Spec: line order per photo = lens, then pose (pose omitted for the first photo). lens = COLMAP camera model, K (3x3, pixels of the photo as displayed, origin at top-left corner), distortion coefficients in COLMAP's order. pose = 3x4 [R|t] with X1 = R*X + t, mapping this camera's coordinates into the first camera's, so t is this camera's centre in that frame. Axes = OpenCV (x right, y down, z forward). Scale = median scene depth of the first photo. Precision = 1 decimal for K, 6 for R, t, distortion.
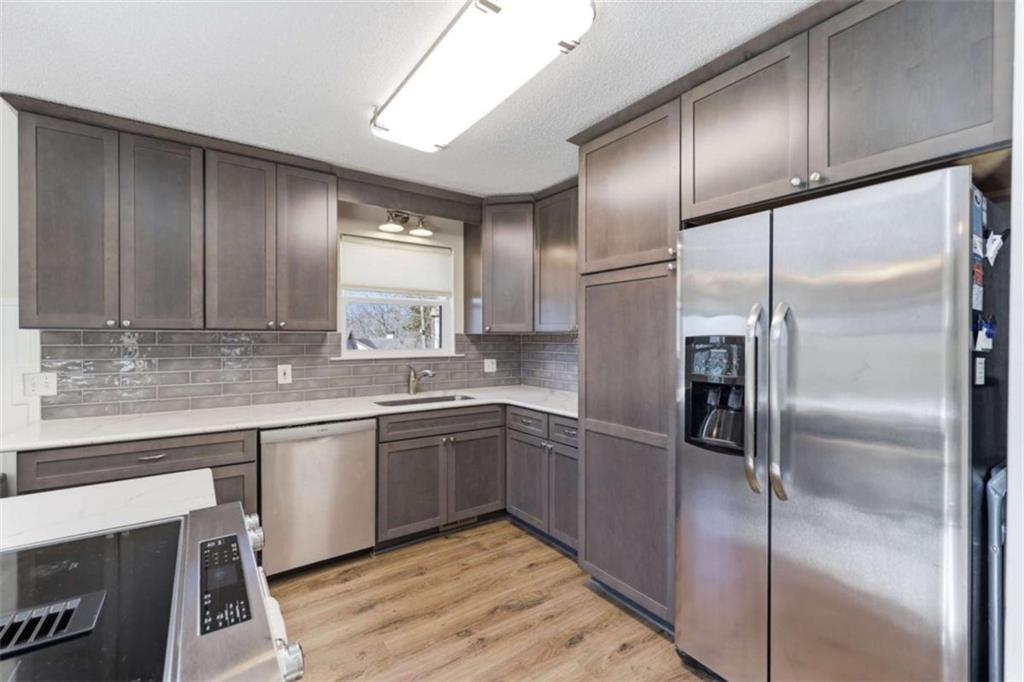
lens RADIAL K [[429.8, 0, 505.7], [0, 429.8, 342.0], [0, 0, 1]] dist [-0.000652, 0.000618]
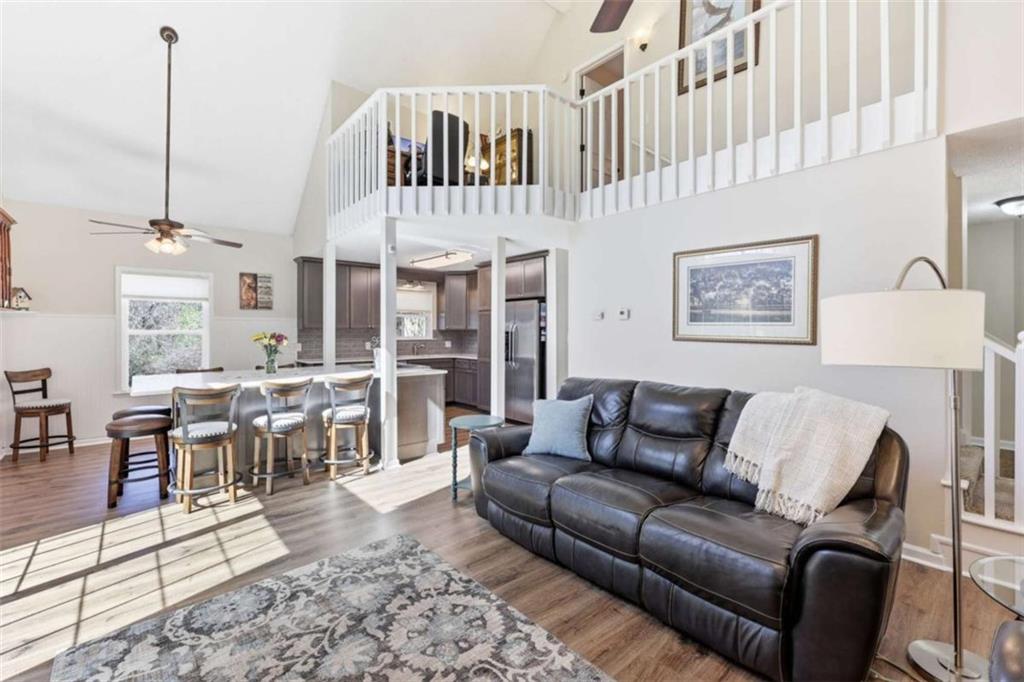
lens RADIAL K [[429.8, 0, 512.2], [0, 429.8, 333.9], [0, 0, 1]] dist [-0.000652, 0.000618]
pose [[0.994018, -0.000024, 0.109213, 0.054363], [0.000139, 0.999999, -0.001044, 0.005353], [-0.109213, 0.001053, 0.994018, -1.376589]]
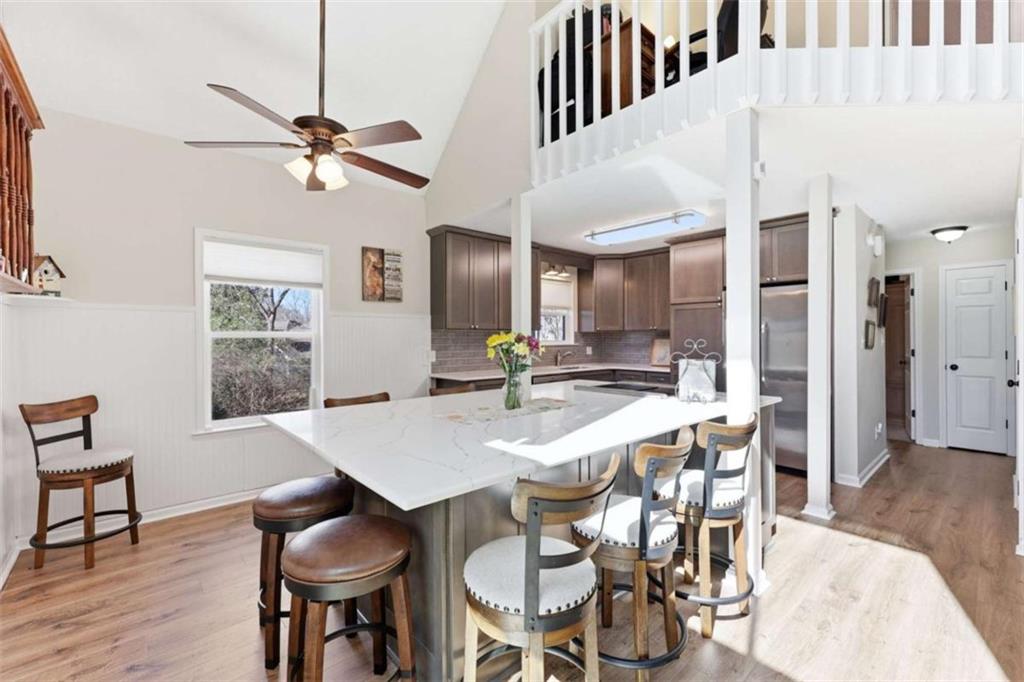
lens RADIAL K [[429.8, 0, 514.1], [0, 429.8, 337.7], [0, 0, 1]] dist [-0.000652, 0.000618]
pose [[0.994385, -0.004506, 0.105724, -0.573837], [0.005169, 0.999969, -0.005998, 0.014273], [-0.105694, 0.006511, 0.994377, -0.728284]]
